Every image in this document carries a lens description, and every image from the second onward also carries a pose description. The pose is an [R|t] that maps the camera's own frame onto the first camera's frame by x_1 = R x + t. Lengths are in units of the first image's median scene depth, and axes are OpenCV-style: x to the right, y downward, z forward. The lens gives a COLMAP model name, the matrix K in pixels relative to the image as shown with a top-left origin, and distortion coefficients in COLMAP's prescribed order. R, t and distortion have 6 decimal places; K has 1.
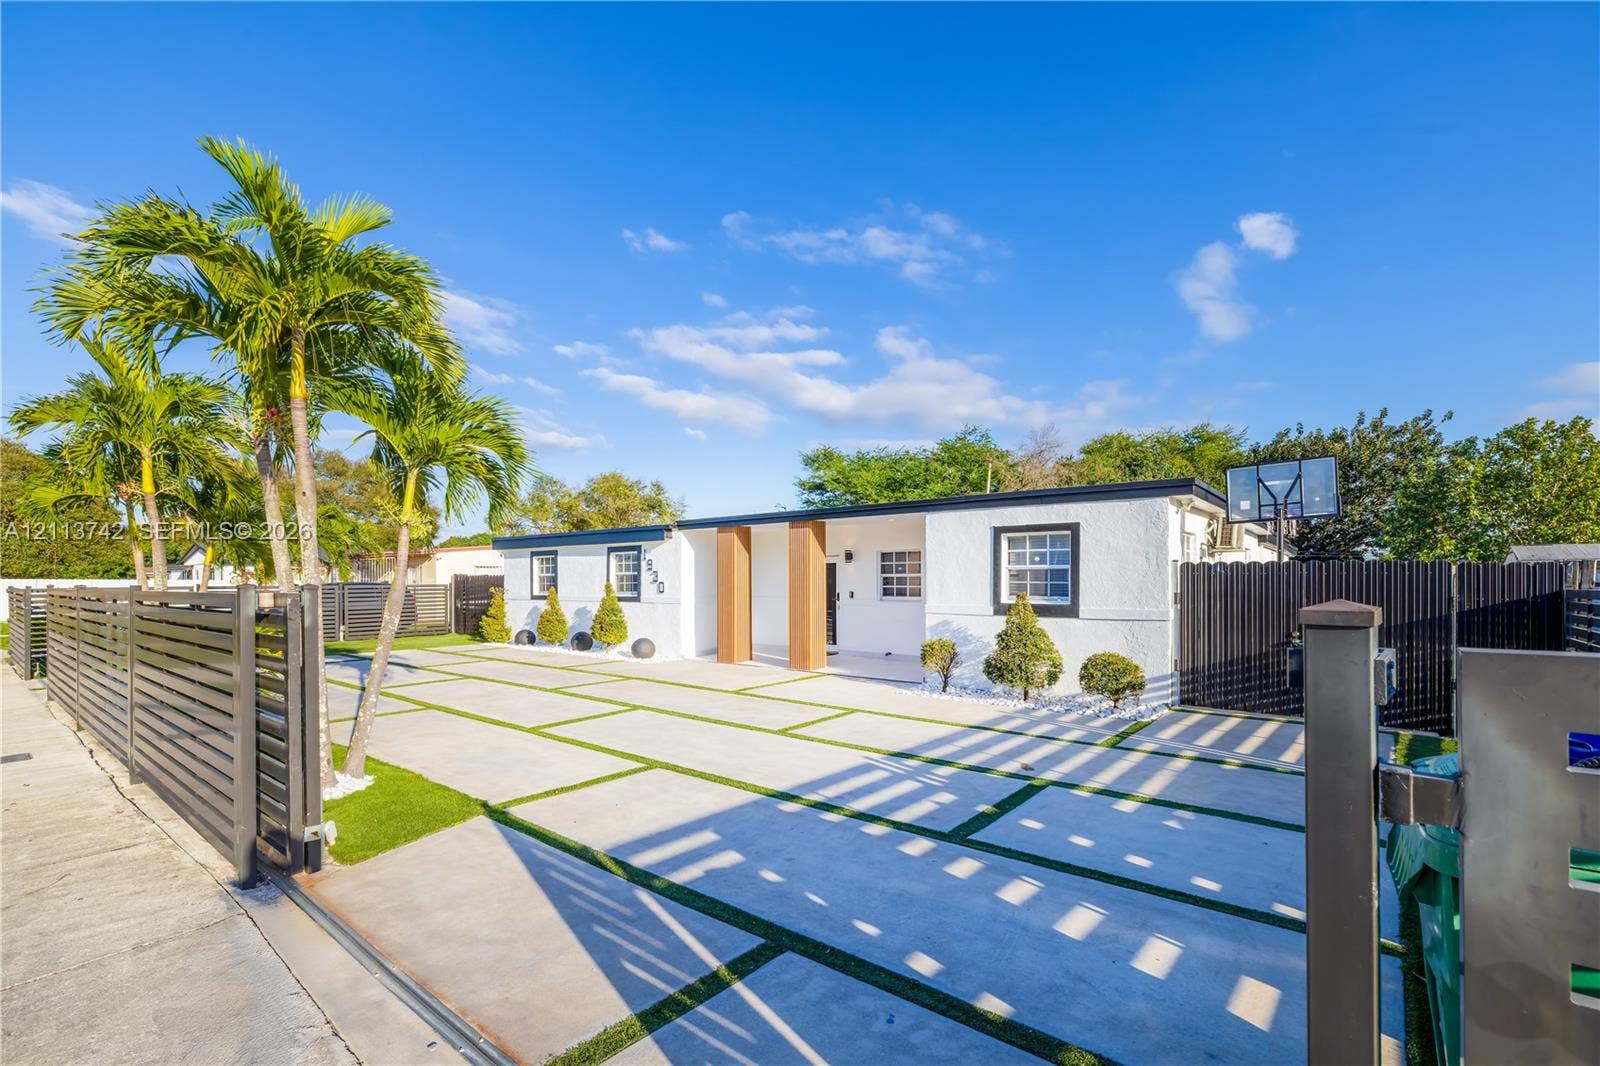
lens RADIAL K [[741.6, 0, 798.6], [0, 741.6, 570.6], [0, 0, 1]] dist [-0.000393, 0.000083]
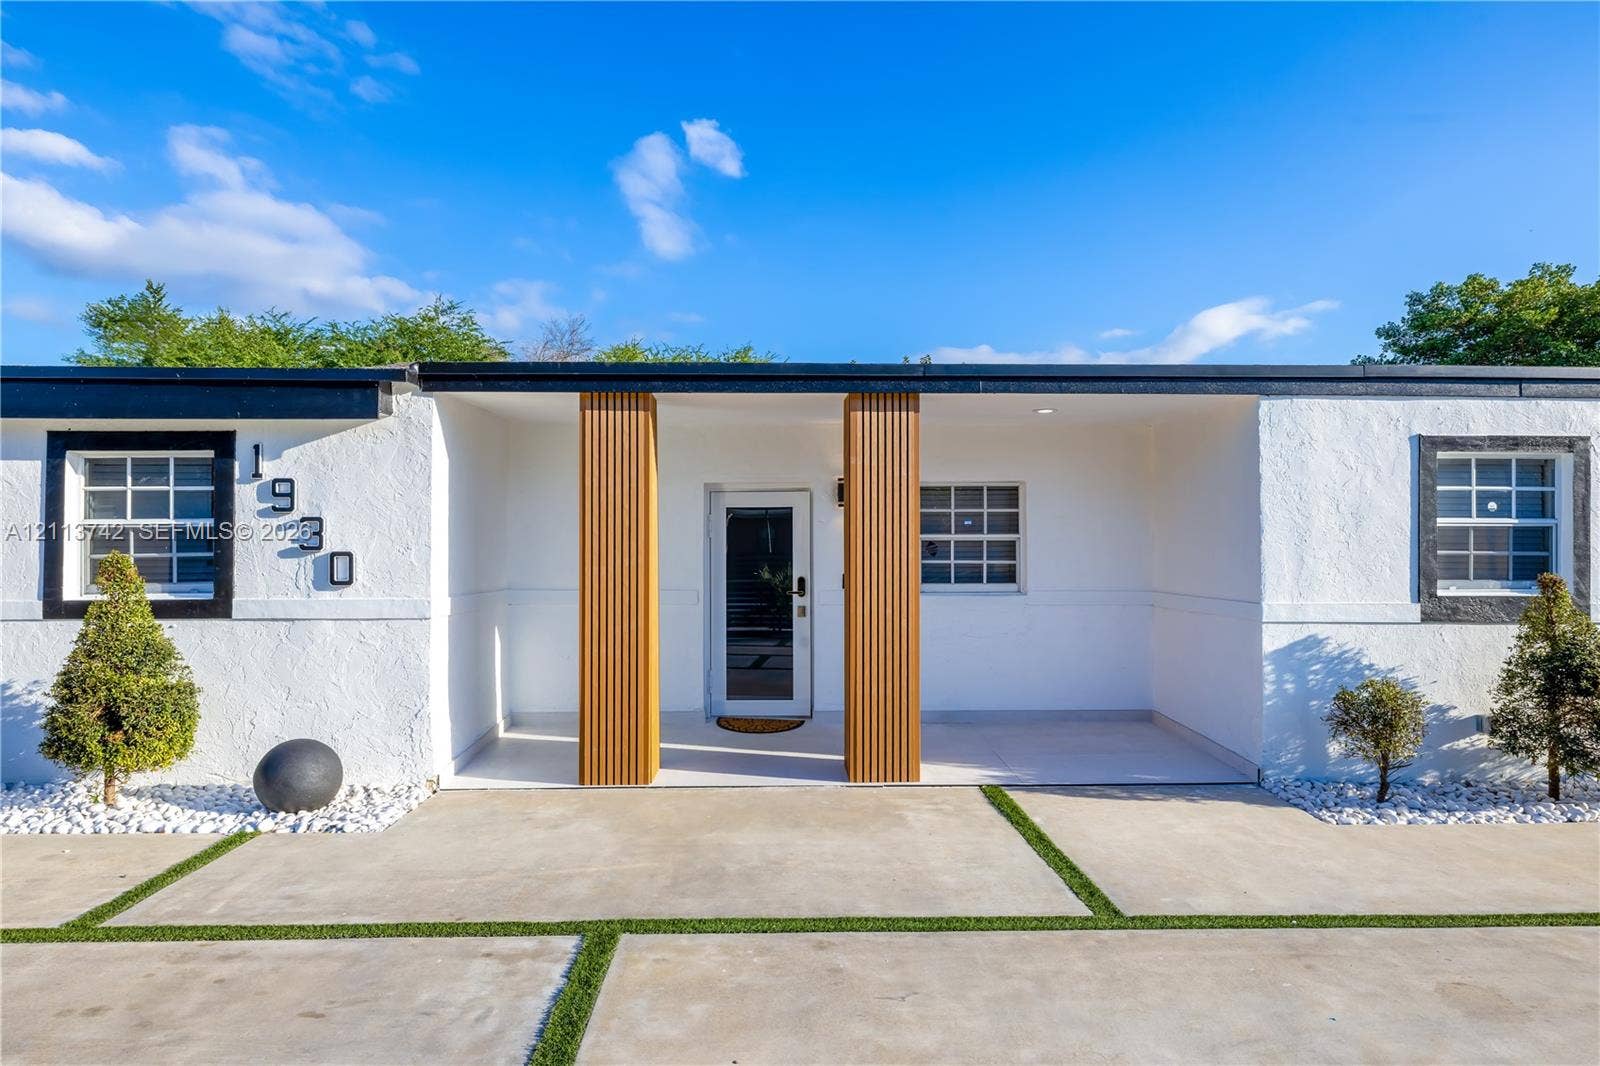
lens RADIAL K [[993.9, 0, 800.0], [0, 993.9, 533.0], [0, 0, 1]] dist [-0.000224, -0.002839]
pose [[0.741960, 0.013182, 0.670315, -0.311922], [-0.010461, 0.999913, -0.008084, 0.008416], [-0.670363, -0.001014, 0.742033, 0.536163]]
